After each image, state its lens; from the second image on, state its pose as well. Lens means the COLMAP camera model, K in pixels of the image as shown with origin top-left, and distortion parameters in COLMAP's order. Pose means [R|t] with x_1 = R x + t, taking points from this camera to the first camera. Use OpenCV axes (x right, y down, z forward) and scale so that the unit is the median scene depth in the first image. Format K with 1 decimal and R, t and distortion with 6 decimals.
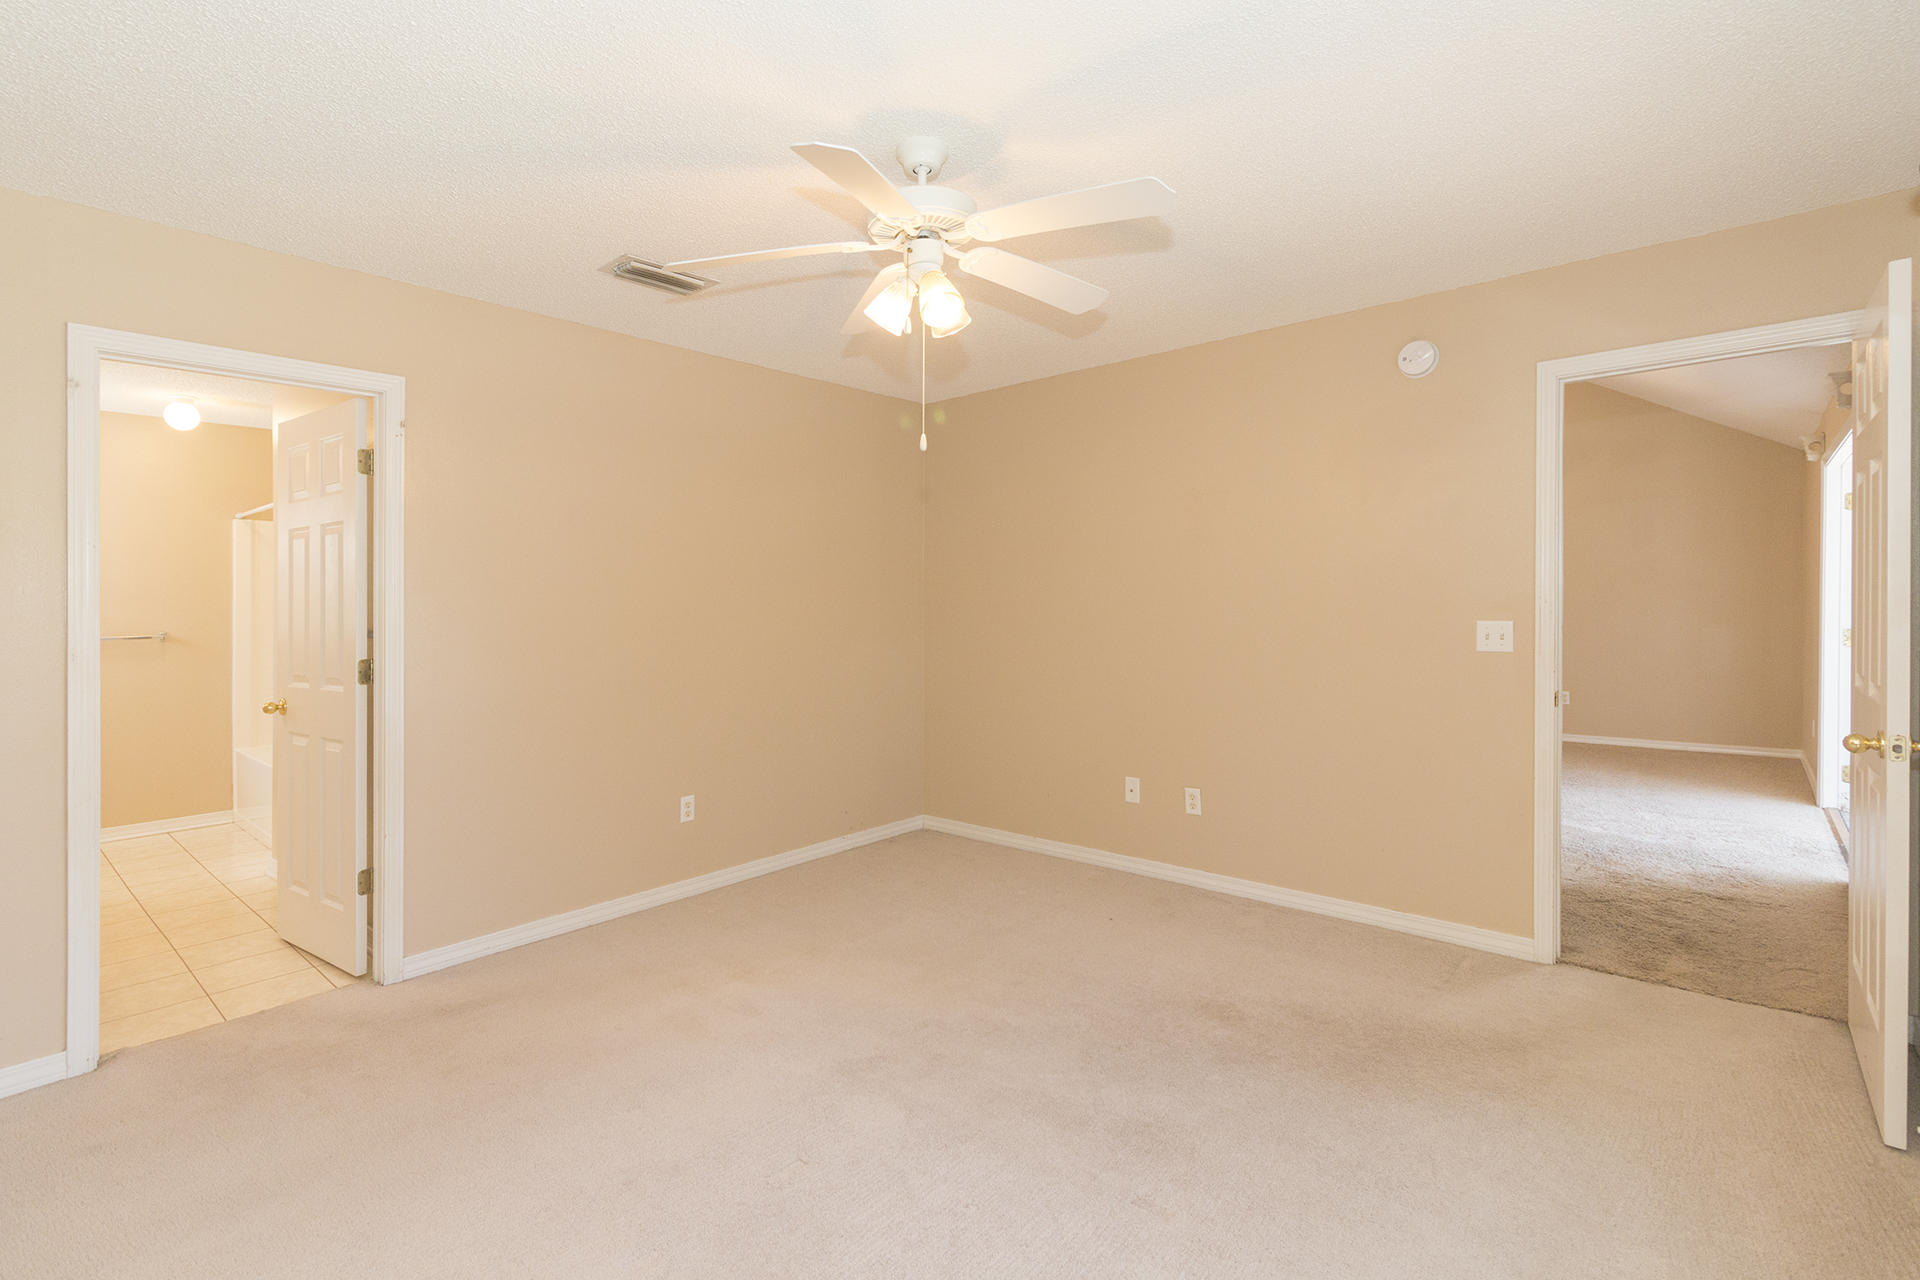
lens RADIAL K [[919.9, 0, 957.7], [0, 919.9, 635.6], [0, 0, 1]] dist [-0.000526, -0.000073]
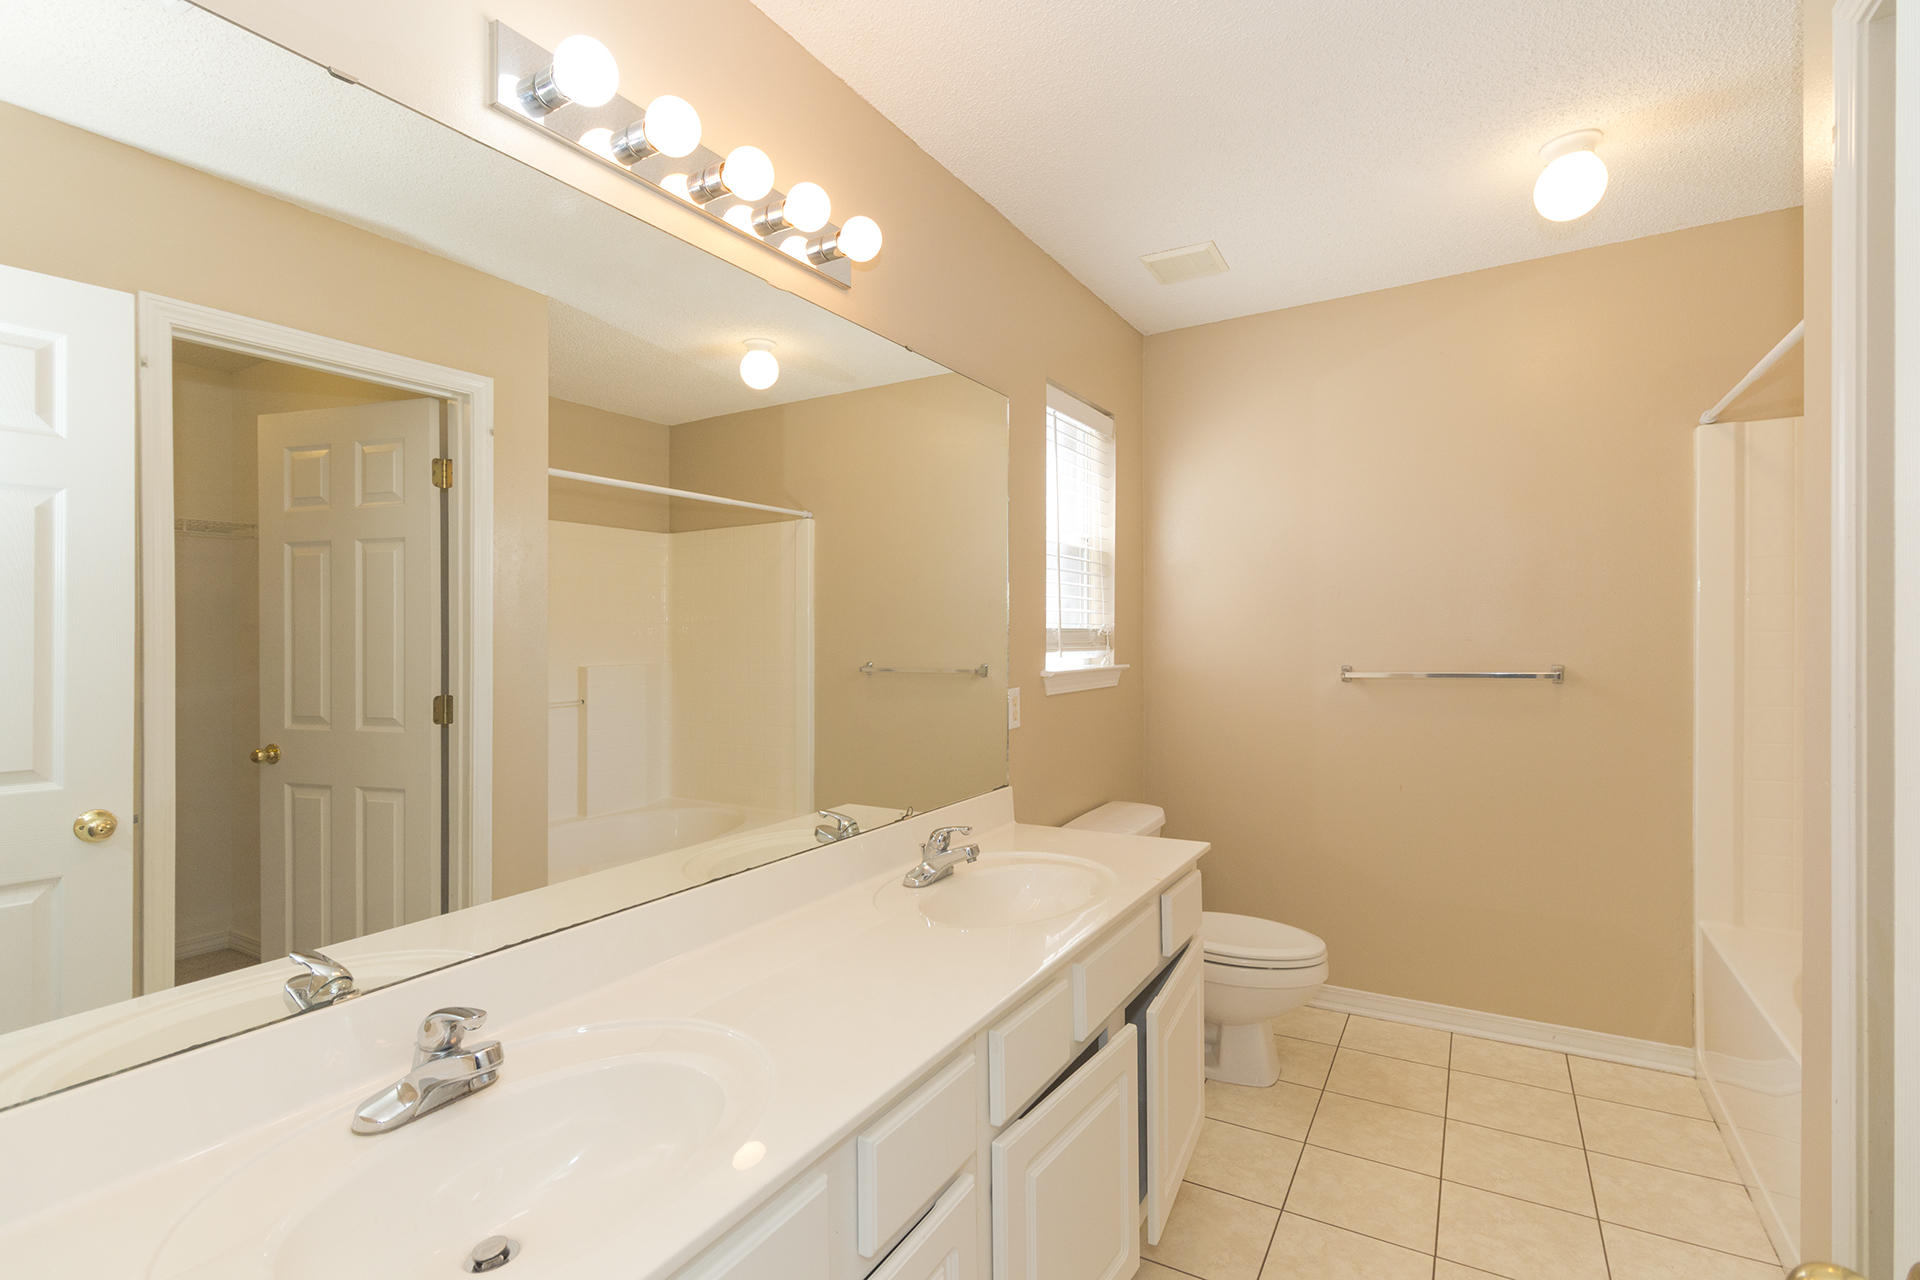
lens RADIAL K [[919.9, 0, 958.4], [0, 919.9, 640.7], [0, 0, 1]] dist [-0.000526, -0.000073]
pose [[0.208038, -0.000399, -0.978121, -0.414606], [0.001625, 0.999999, -0.000062, -0.017063], [0.978119, -0.001577, 0.208038, 0.544604]]
